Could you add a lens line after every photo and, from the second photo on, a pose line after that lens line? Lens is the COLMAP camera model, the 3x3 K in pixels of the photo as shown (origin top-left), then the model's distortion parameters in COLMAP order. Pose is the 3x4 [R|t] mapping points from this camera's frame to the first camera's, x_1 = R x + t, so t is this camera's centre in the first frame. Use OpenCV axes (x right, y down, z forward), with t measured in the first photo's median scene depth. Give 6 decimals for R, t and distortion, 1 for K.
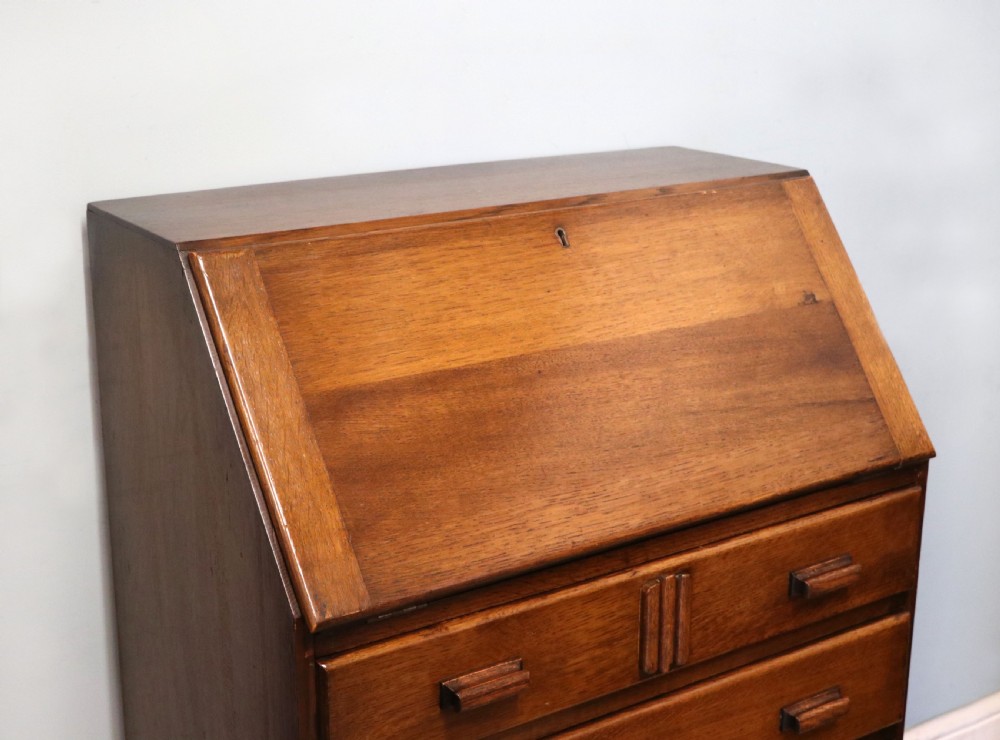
lens RADIAL K [[1502.2, 0, 549.2], [0, 1502.2, 402.3], [0, 0, 1]] dist [0.006509, 0.000000]
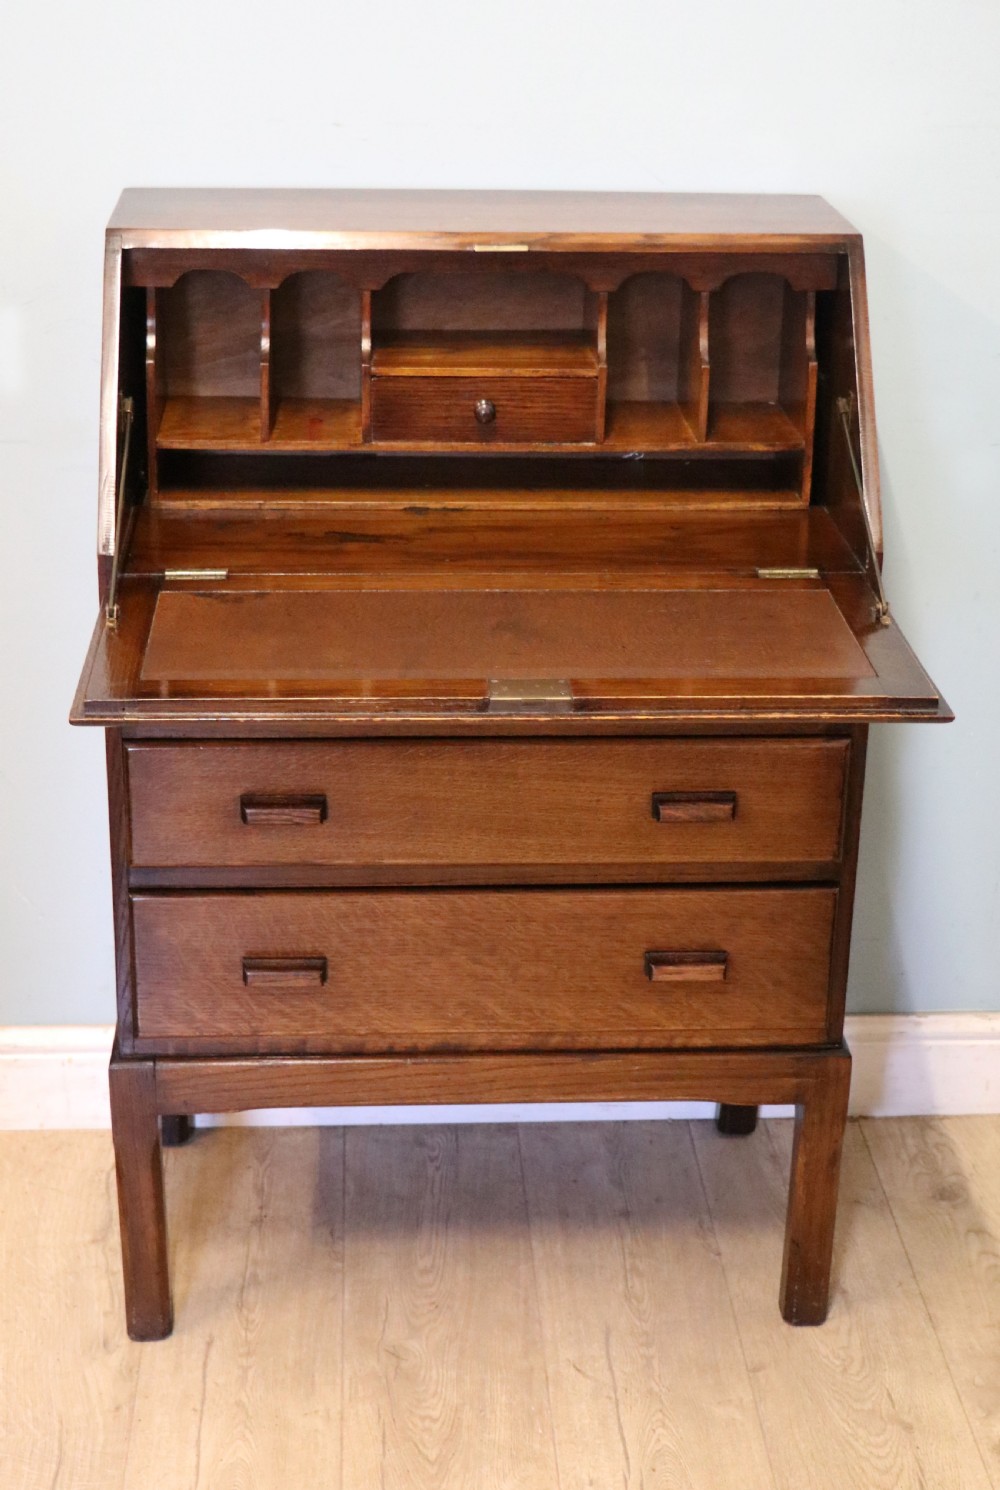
lens RADIAL K [[2442.2, 0, 486.5], [0, 2442.2, 747.8], [0, 0, 1]] dist [0.023590, 0.000000]
pose [[0.846313, 0.205621, -0.491401, 0.894243], [-0.171385, 0.978552, 0.114296, 0.017476], [0.504363, -0.012511, 0.863401, -0.427798]]
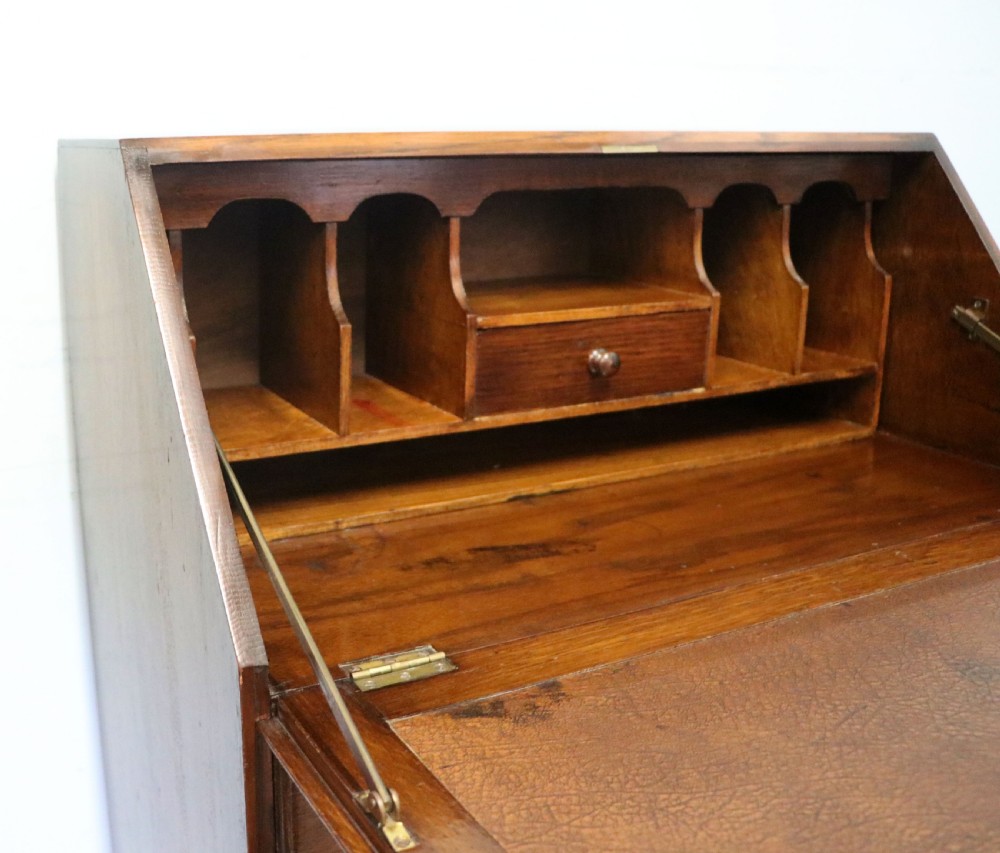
lens RADIAL K [[1104.1, 0, 346.3], [0, 1104.1, 422.0], [0, 0, 1]] dist [-0.099605, 0.000000]
pose [[0.981768, 0.029326, -0.187807, -0.032113], [-0.038152, 0.998322, -0.043551, 0.047205], [0.186215, 0.049922, 0.981240, 0.447854]]
